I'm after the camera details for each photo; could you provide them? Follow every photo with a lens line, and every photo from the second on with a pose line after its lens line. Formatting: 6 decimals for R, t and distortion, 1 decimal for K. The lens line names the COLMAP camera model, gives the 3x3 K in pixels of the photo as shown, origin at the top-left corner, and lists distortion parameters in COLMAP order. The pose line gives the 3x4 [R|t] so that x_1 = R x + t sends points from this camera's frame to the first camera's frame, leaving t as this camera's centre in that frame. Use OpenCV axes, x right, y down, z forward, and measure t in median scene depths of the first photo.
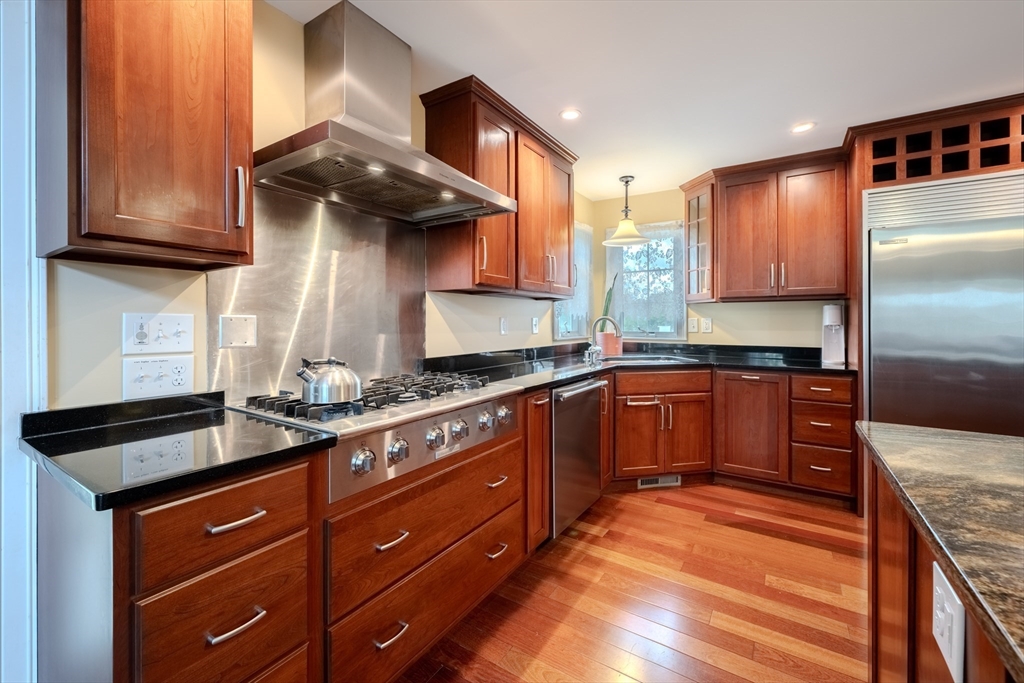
lens RADIAL K [[408.5, 0, 517.5], [0, 408.5, 320.5], [0, 0, 1]] dist [-0.000548, -0.000077]
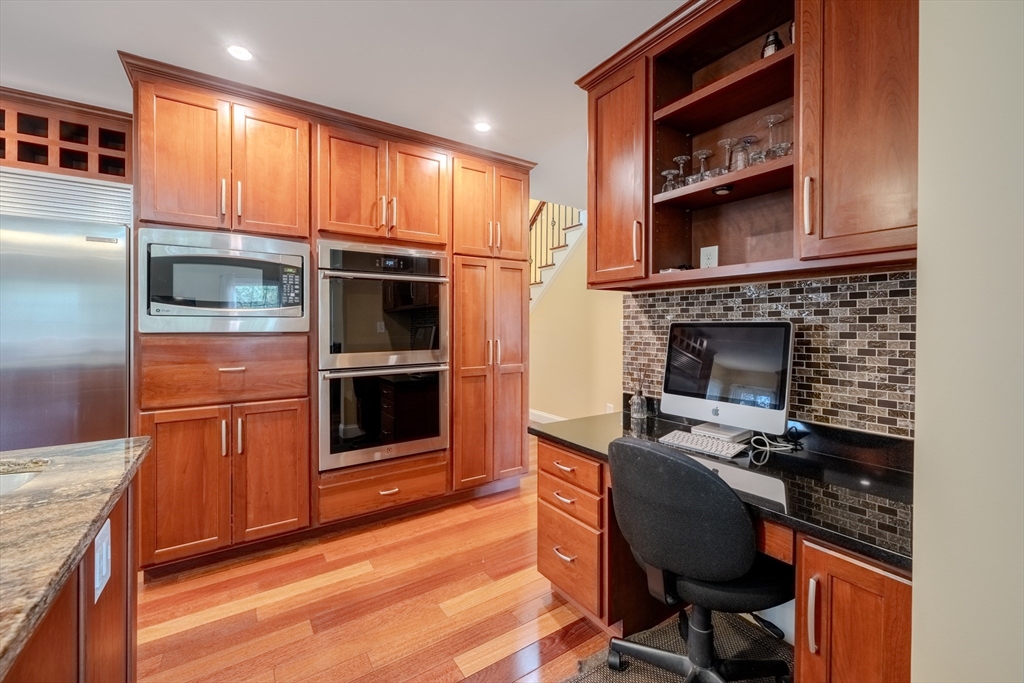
lens RADIAL K [[419.2, 0, 508.6], [0, 419.2, 328.5], [0, 0, 1]] dist [0.016922, -0.000008]
pose [[0.425674, -0.002910, 0.904872, 0.784444], [-0.003742, 0.999981, 0.004976, 0.000298], [-0.904869, -0.005504, 0.425655, -0.480497]]
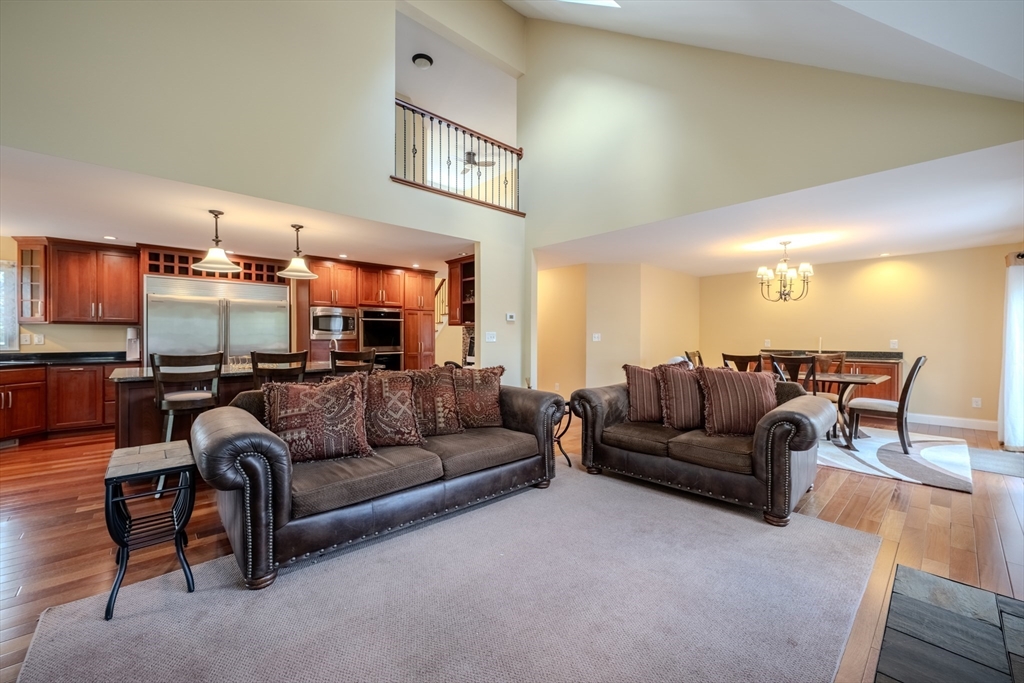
lens RADIAL K [[410.3, 0, 510.2], [0, 410.3, 339.2], [0, 0, 1]] dist [-0.003035, -0.000365]
pose [[0.249976, -0.003752, 0.968245, -0.634135], [-0.004230, 0.999979, 0.004968, -0.003818], [-0.968243, -0.005337, 0.249955, -1.188857]]
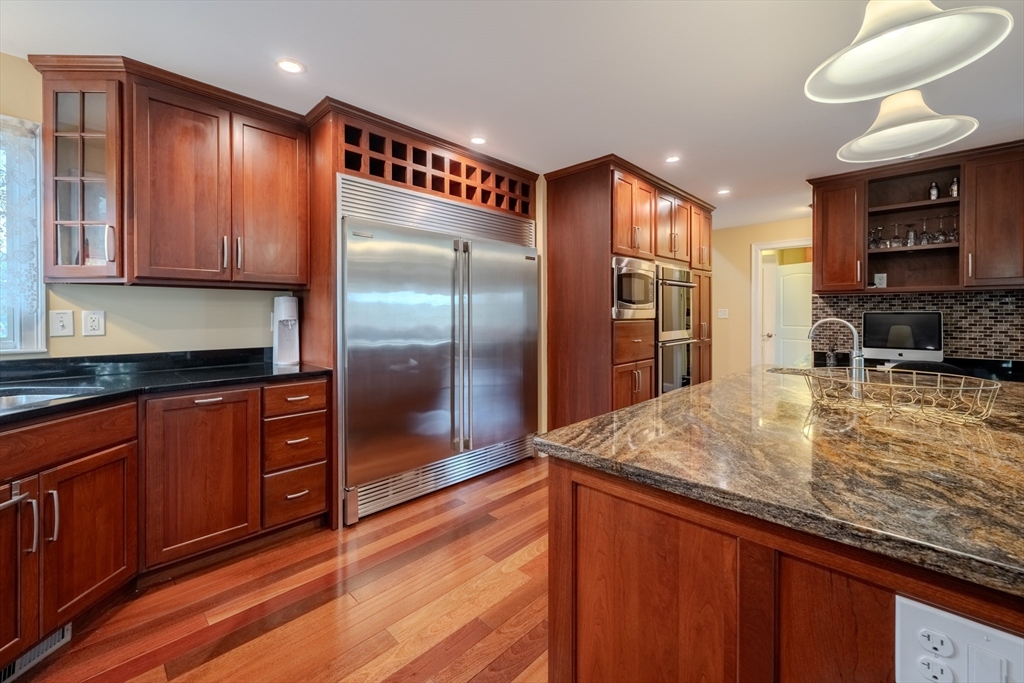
lens RADIAL K [[423.9, 0, 510.1], [0, 423.9, 314.8], [0, 0, 1]] dist [0.000091, -0.000364]
pose [[0.201160, -0.000058, 0.979558, -0.008049], [0.001012, 0.999999, -0.000148, 0.001101], [-0.979558, 0.001021, 0.201160, 0.376590]]
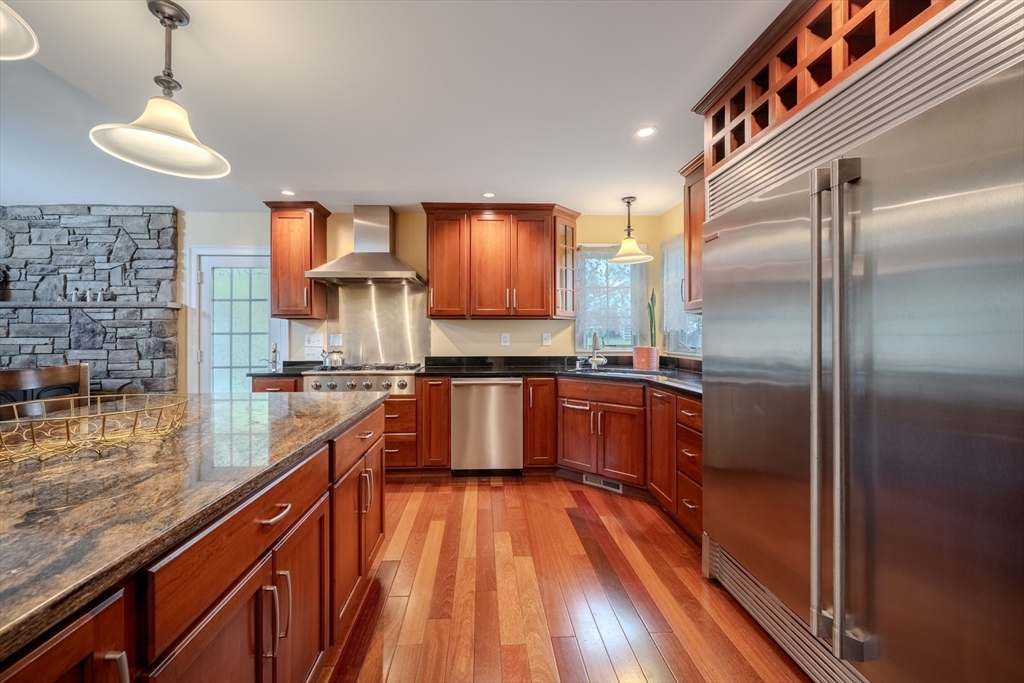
lens RADIAL K [[409.0, 0, 500.9], [0, 409.0, 332.6], [0, 0, 1]] dist [-0.002555, -0.000112]
pose [[0.581288, -0.011125, -0.813622, 1.121812], [0.004314, 0.999935, -0.010591, 0.004313], [0.813686, 0.002647, 0.581298, 0.153684]]
